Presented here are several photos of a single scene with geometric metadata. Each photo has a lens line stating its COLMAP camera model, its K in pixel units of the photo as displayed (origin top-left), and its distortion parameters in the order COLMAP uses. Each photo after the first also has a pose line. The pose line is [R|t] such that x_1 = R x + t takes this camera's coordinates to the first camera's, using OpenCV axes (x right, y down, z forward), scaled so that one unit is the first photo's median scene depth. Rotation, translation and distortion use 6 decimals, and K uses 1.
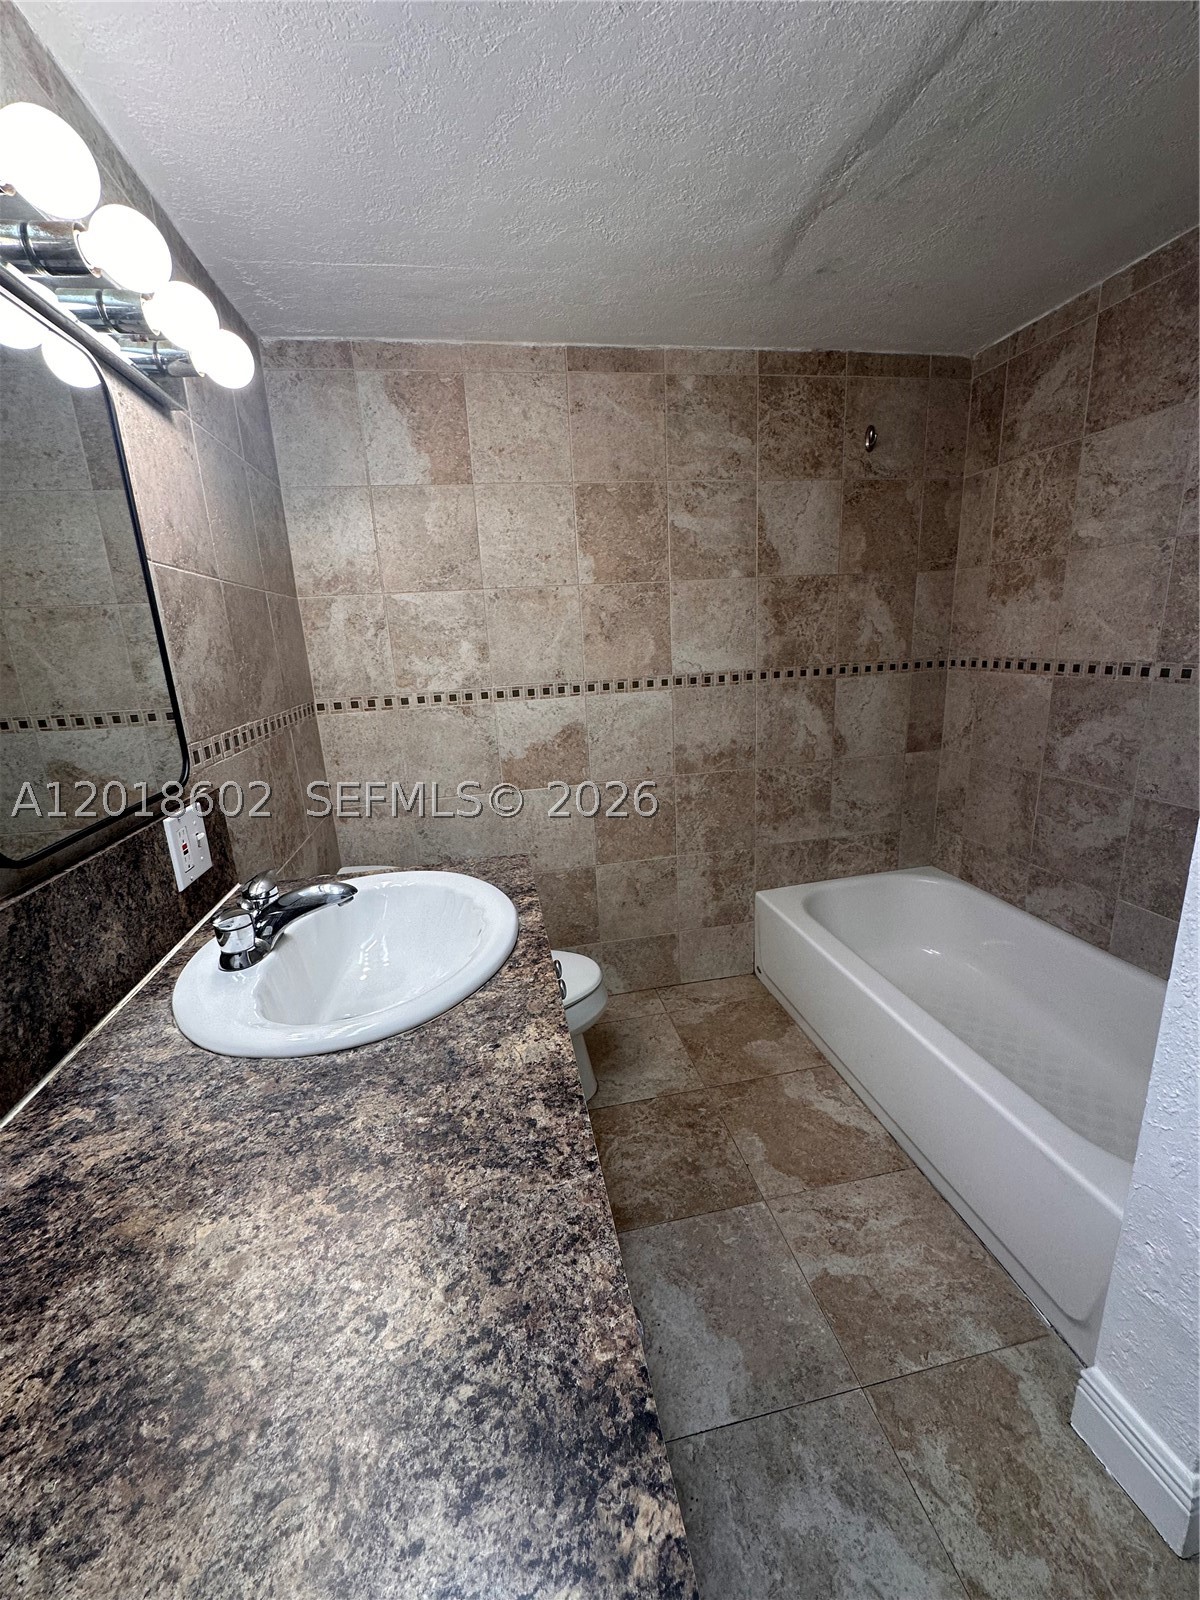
lens RADIAL K [[638.8, 0, 598.5], [0, 638.8, 798.9], [0, 0, 1]] dist [-0.006399, 0.001076]
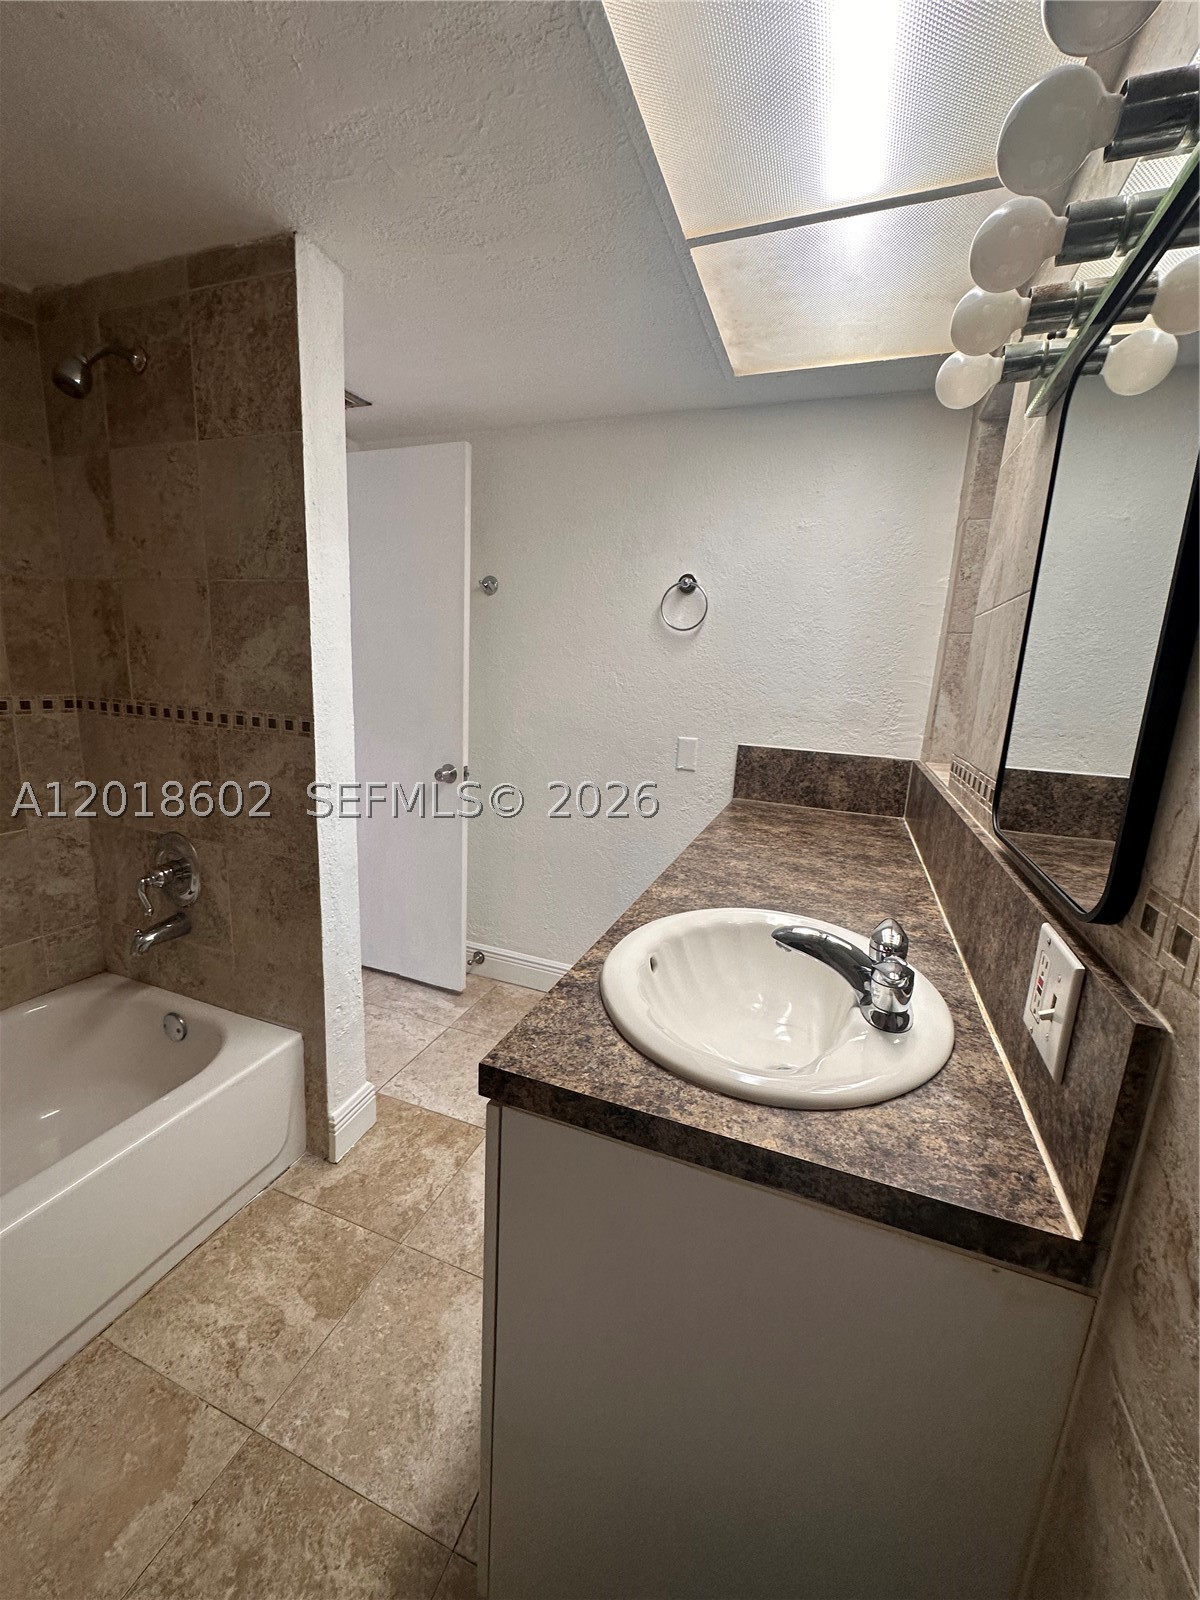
lens RADIAL K [[638.8, 0, 598.9], [0, 638.8, 796.8], [0, 0, 1]] dist [-0.006399, 0.001076]
pose [[-0.855737, -0.093561, 0.508881, -0.294880], [0.122518, 0.918904, 0.374973, -0.202388], [-0.502696, 0.383225, -0.774877, 0.846139]]
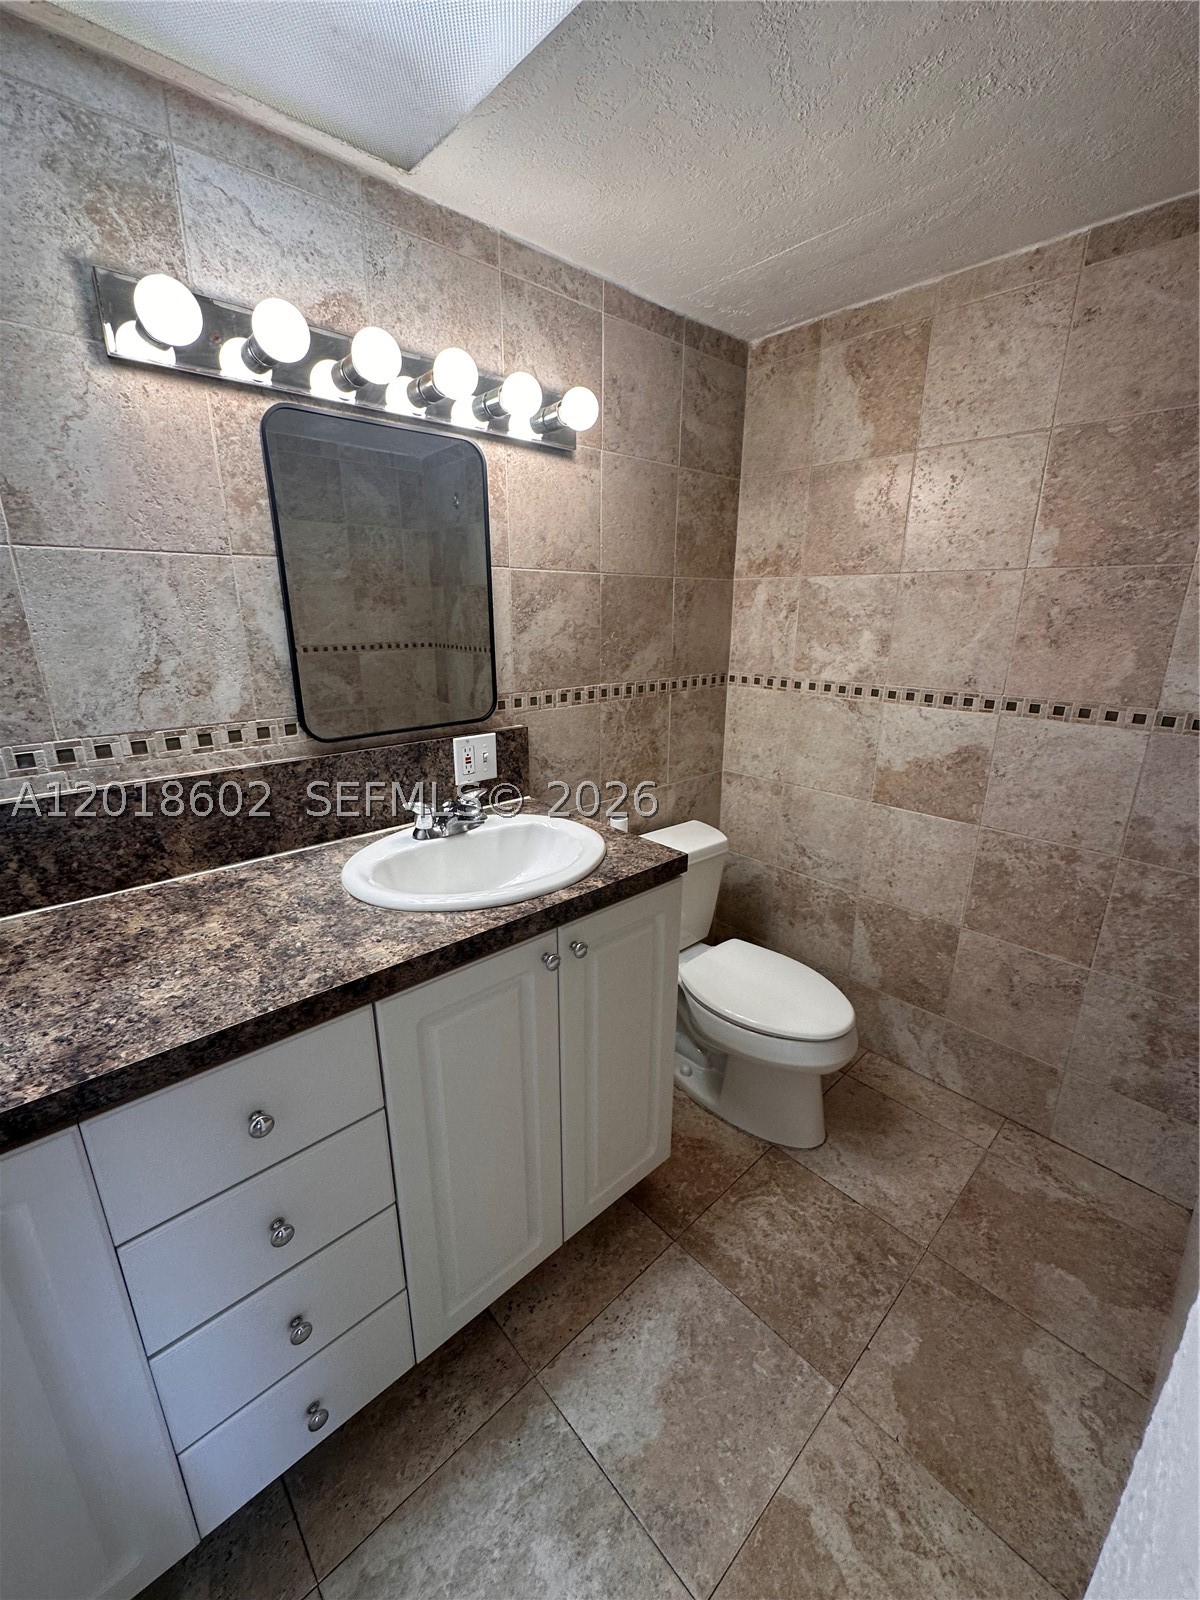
lens RADIAL K [[638.8, 0, 600.5], [0, 638.8, 798.8], [0, 0, 1]] dist [-0.006399, 0.001076]
pose [[0.527688, 0.297846, -0.795508, 0.396660], [-0.241858, 0.950430, 0.195417, -0.108203], [0.814279, 0.089281, 0.573566, 0.196225]]
